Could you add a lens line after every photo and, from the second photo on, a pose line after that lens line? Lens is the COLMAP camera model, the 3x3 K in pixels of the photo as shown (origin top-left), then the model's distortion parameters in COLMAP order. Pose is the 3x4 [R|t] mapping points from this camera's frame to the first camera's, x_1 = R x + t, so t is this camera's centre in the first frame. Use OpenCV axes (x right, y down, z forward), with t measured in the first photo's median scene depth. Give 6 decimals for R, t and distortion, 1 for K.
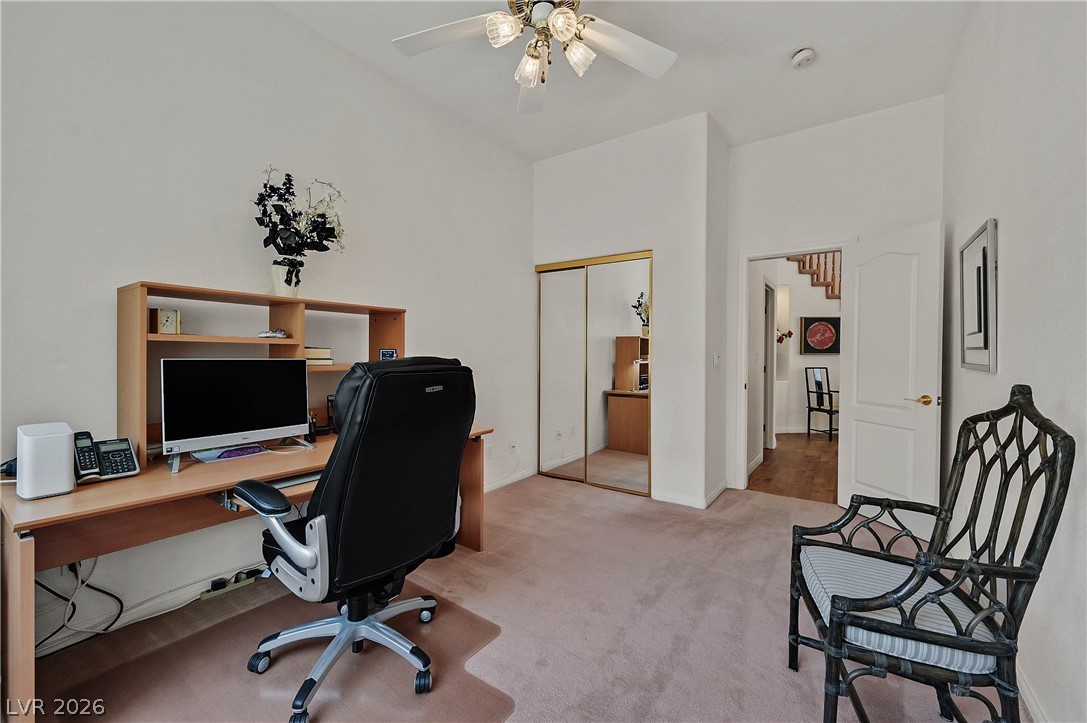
lens RADIAL K [[432.1, 0, 549.1], [0, 432.1, 356.7], [0, 0, 1]] dist [-0.001938, 0.000047]
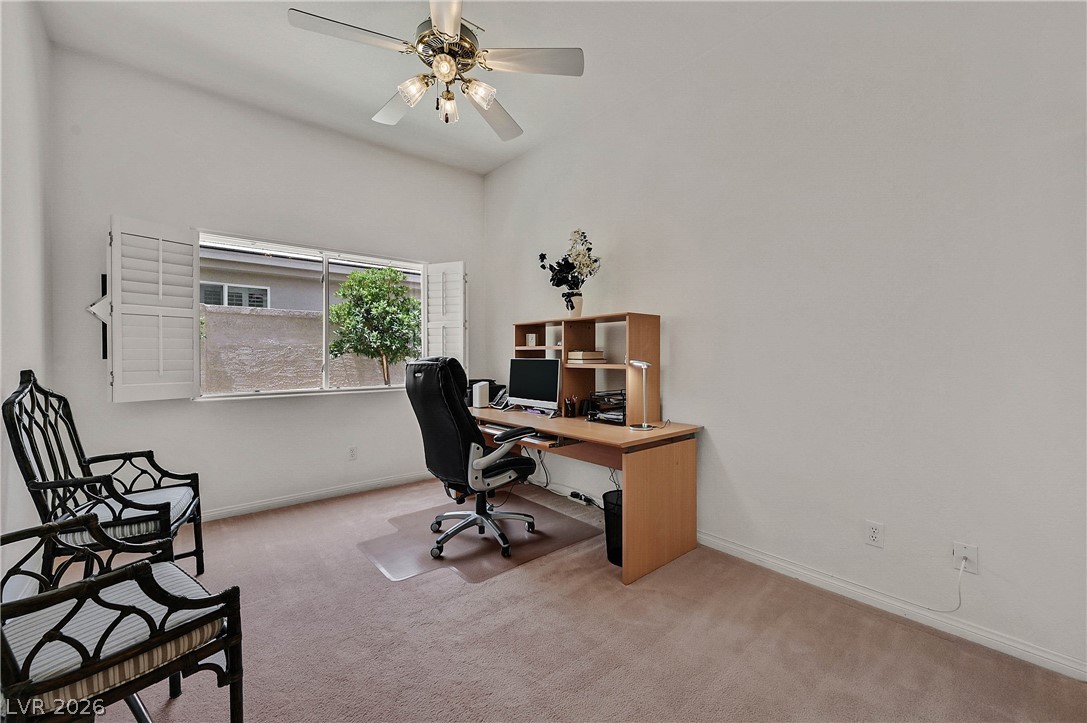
lens RADIAL K [[432.1, 0, 549.2], [0, 432.1, 363.1], [0, 0, 1]] dist [-0.001938, 0.000047]
pose [[-0.241505, 0.004276, -0.970390, 0.942021], [-0.002731, 0.999983, 0.005086, 0.010873], [0.970396, 0.003878, -0.241490, 1.398875]]
